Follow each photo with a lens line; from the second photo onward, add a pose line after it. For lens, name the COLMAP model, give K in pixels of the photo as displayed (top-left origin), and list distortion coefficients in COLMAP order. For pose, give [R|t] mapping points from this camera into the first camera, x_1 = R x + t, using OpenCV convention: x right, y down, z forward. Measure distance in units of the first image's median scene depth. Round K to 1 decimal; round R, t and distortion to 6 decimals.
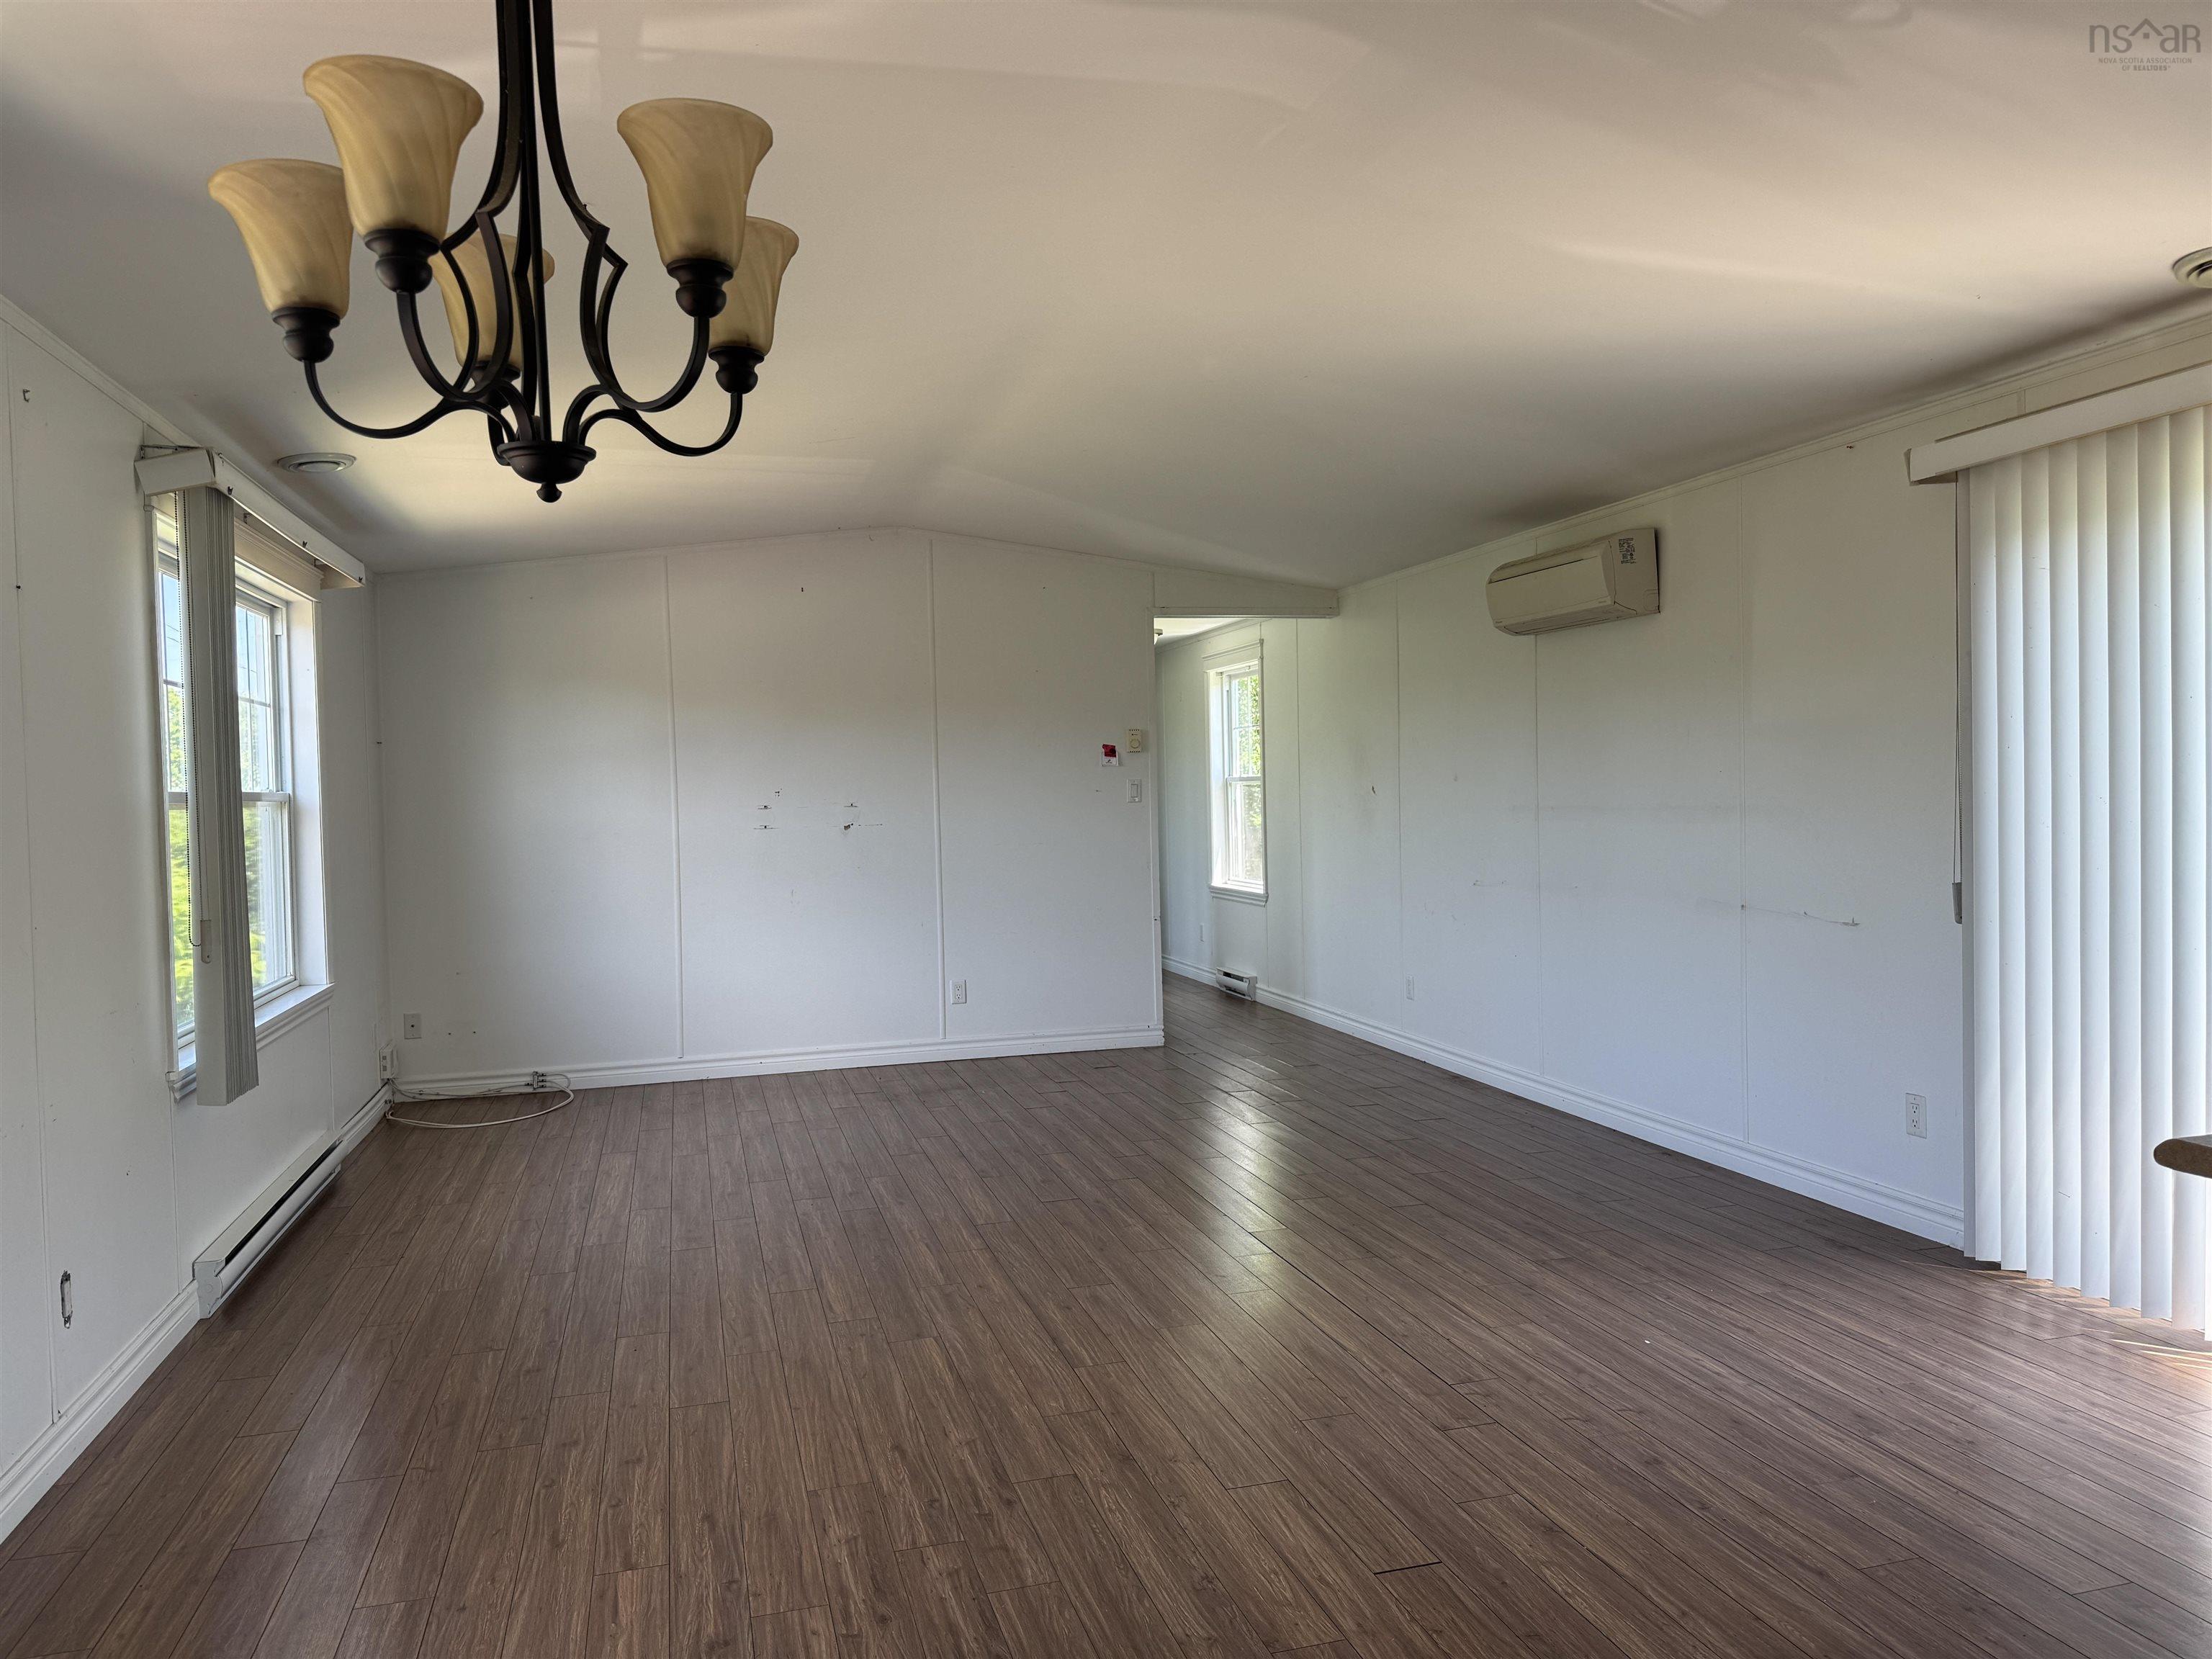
lens RADIAL K [[1534.2, 0, 1102.3], [0, 1534.2, 846.0], [0, 0, 1]] dist [0.078059, -0.075678]
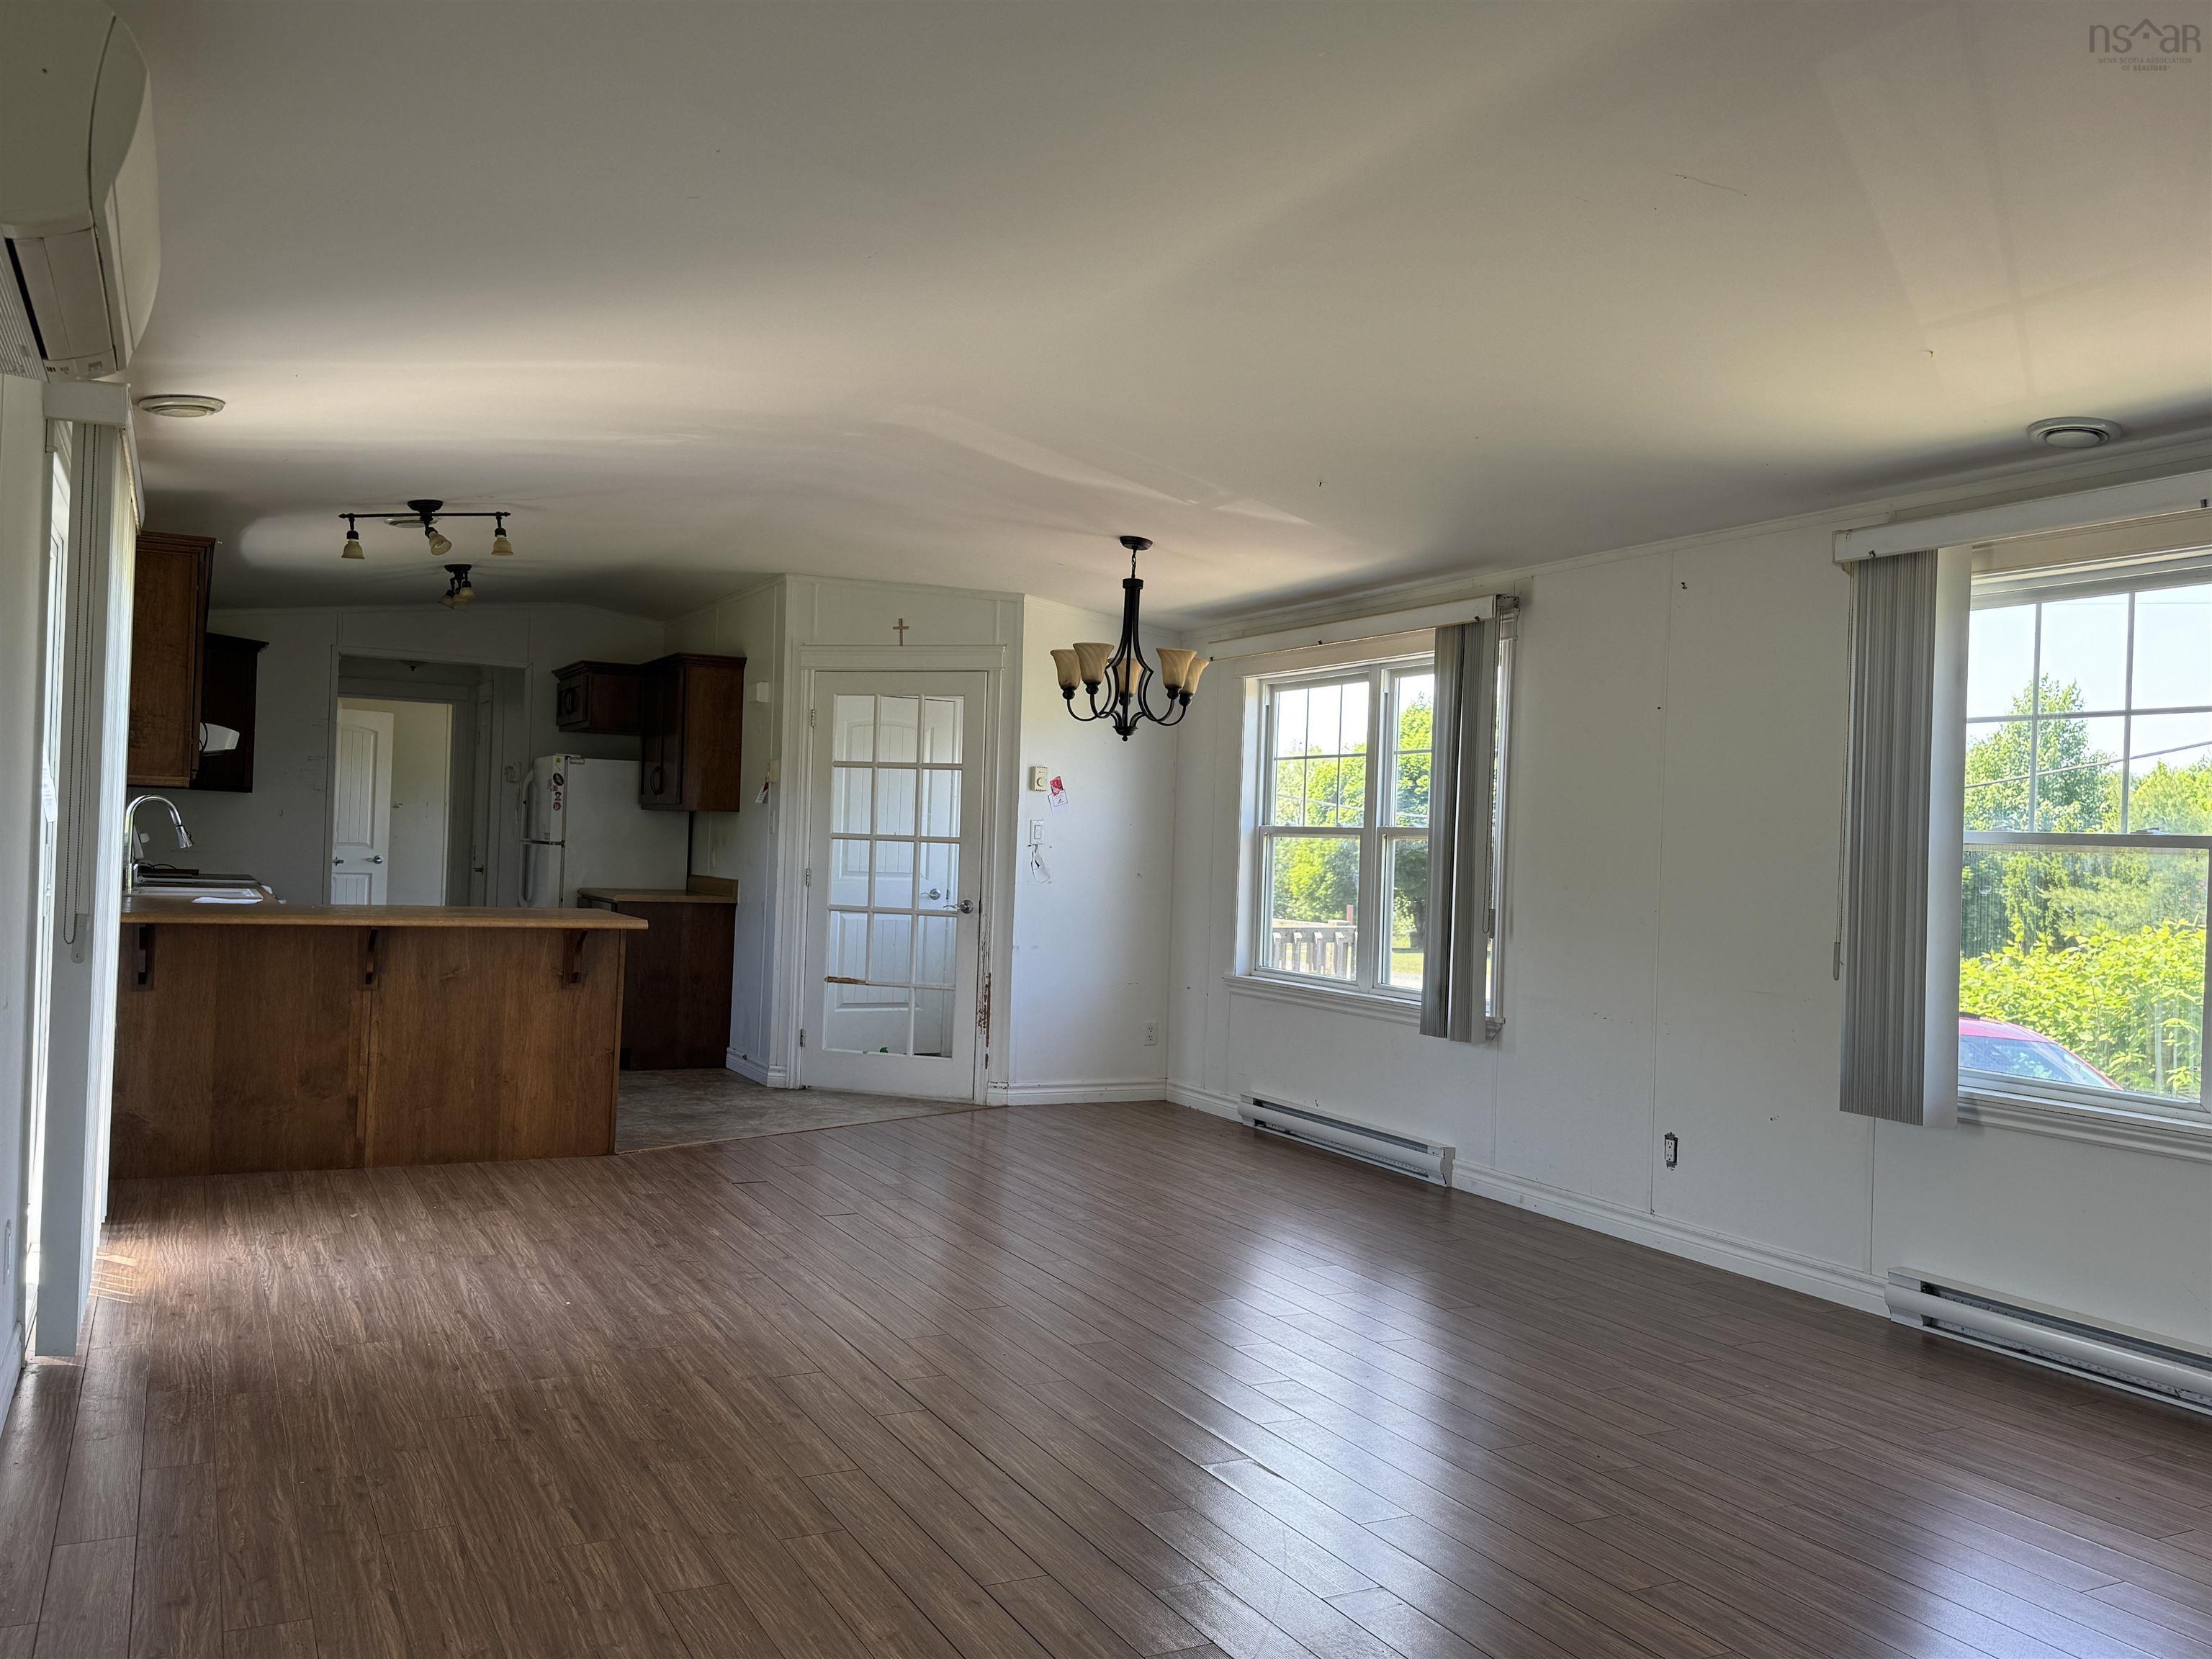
lens RADIAL K [[1749.5, 0, 1106.0], [0, 1749.5, 829.5], [0, 0, 1]] dist [0.133855, -0.169677]
pose [[-0.977831, -0.013583, -0.208955, 0.204488], [-0.020798, 0.999260, 0.032369, -0.060332], [0.208361, 0.035997, -0.977389, 1.948057]]
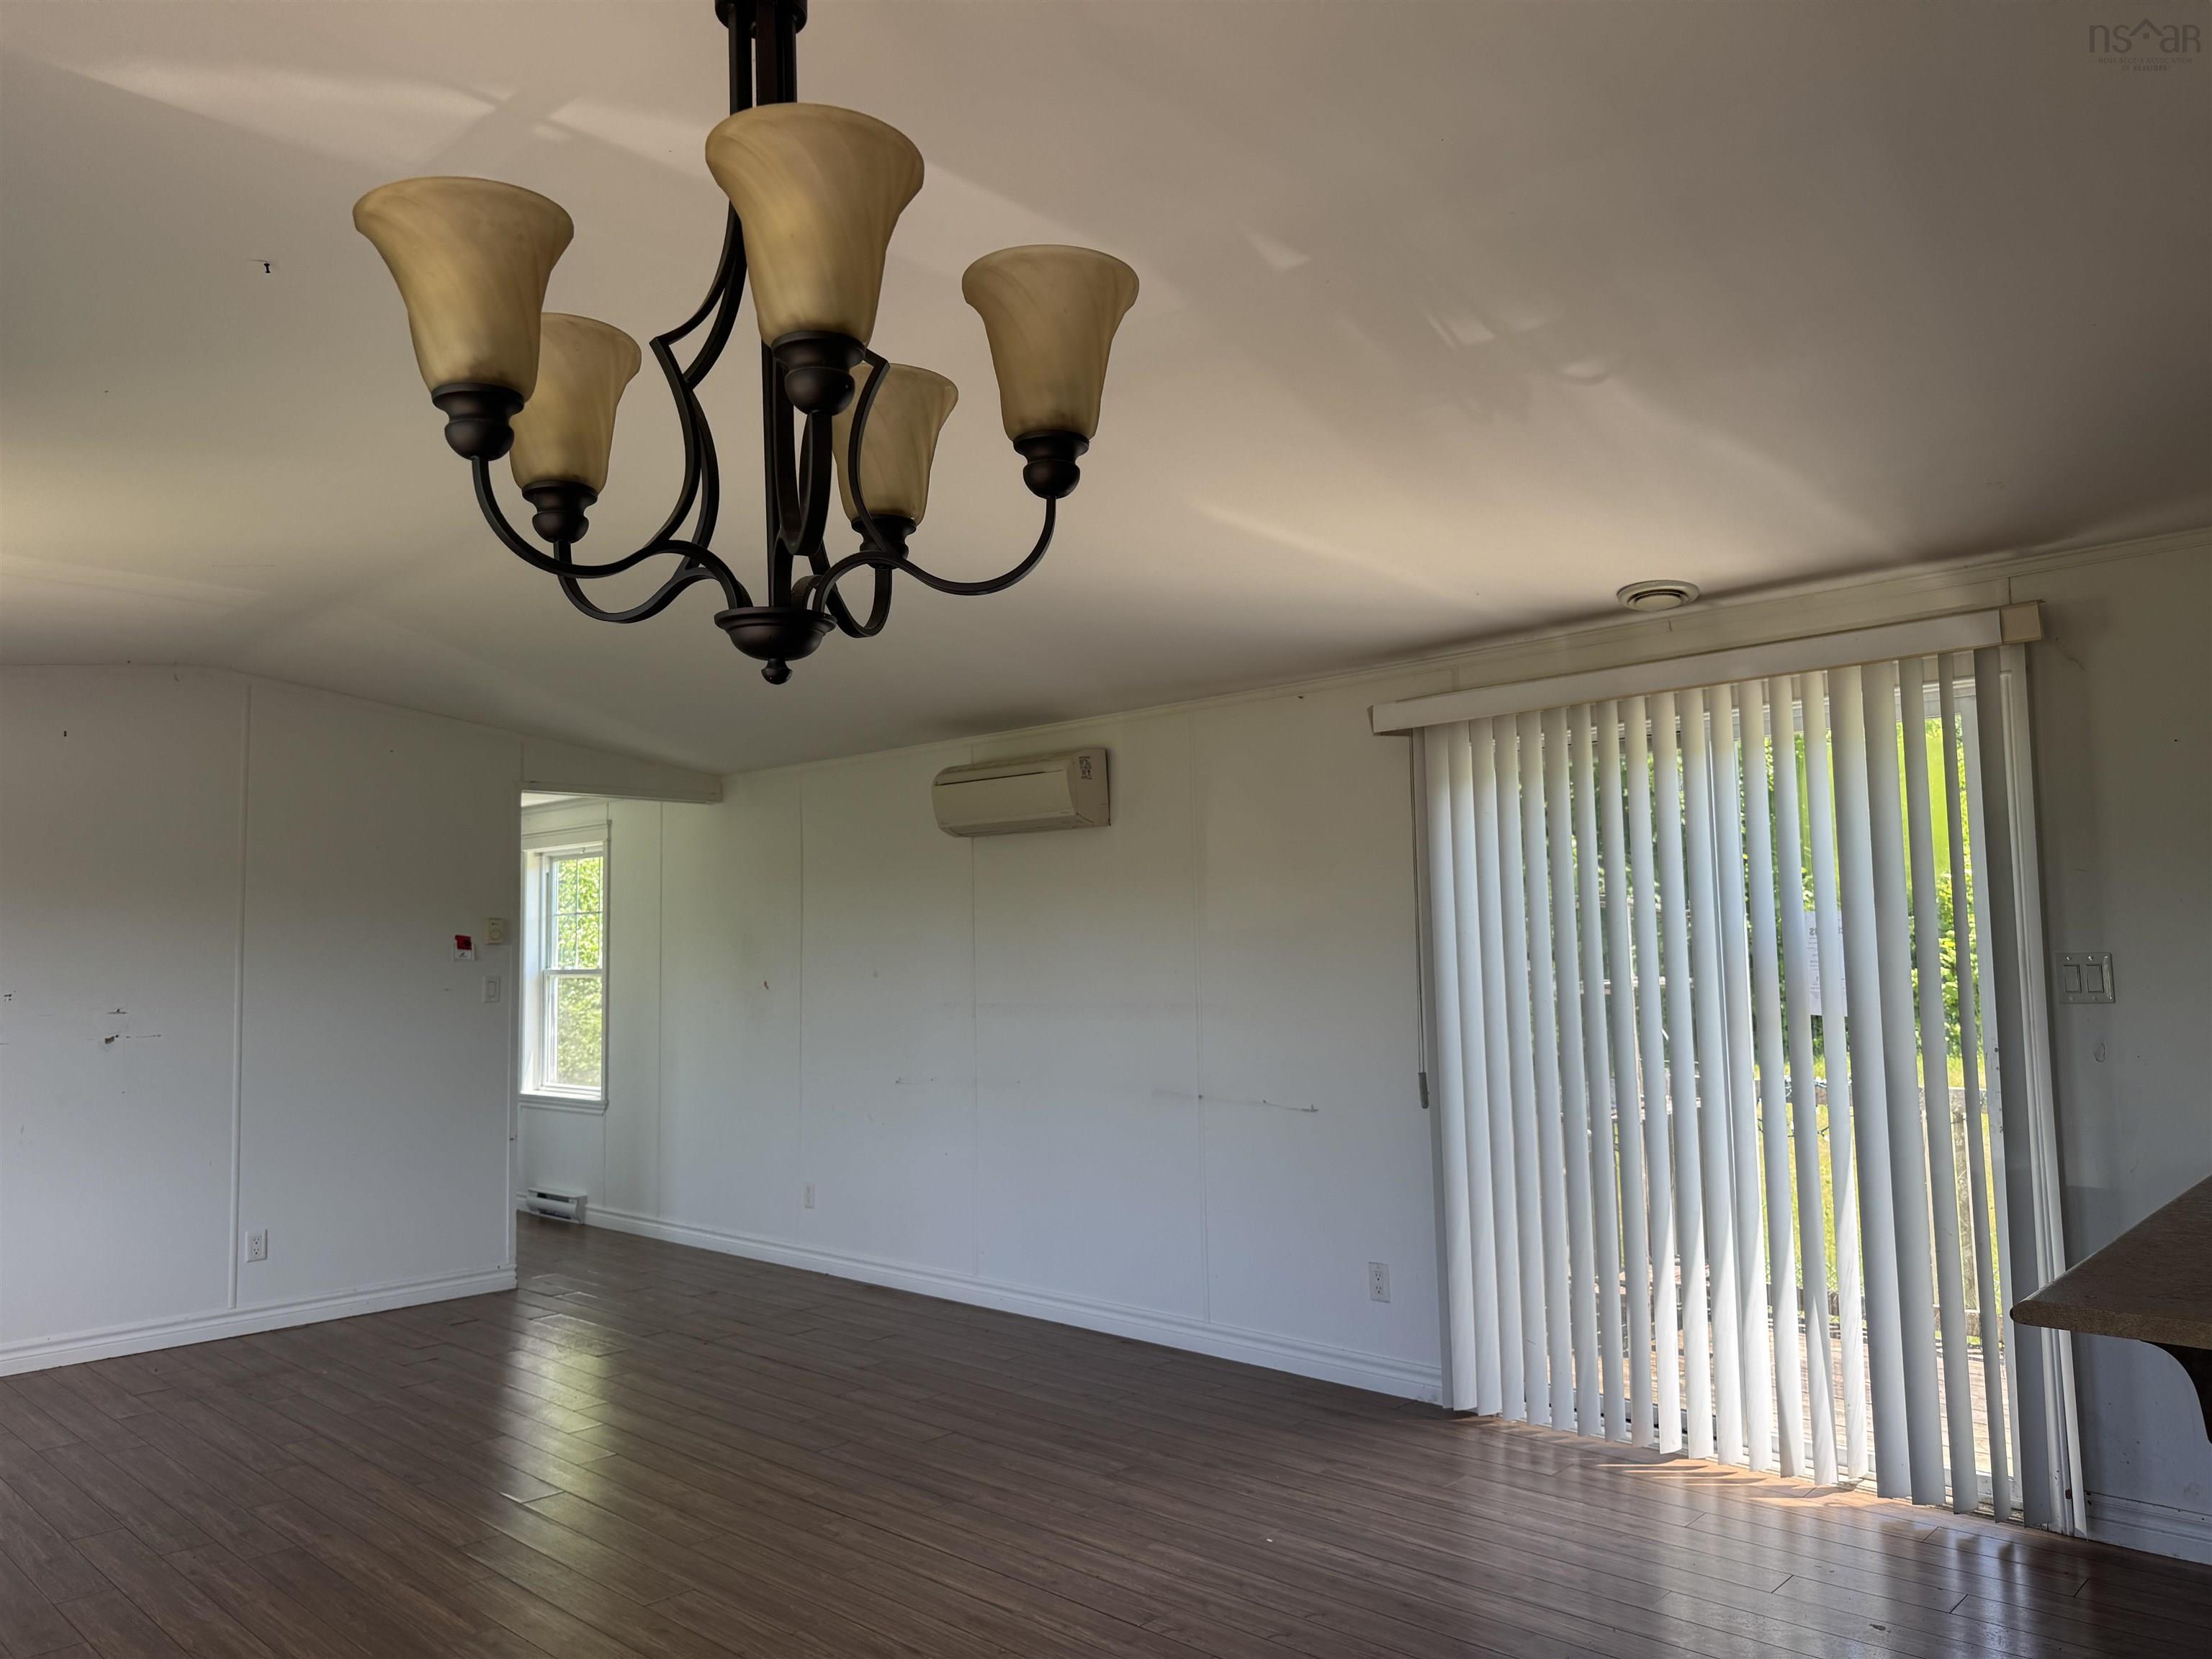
lens RADIAL K [[1557.8, 0, 1106.0], [0, 1557.8, 829.5], [0, 0, 1]] dist [0.097297, -0.119497]
pose [[0.860359, 0.046654, 0.507548, -0.247882], [0.018066, 0.992385, -0.121844, -0.018703], [-0.509368, 0.113999, 0.852965, 0.091466]]
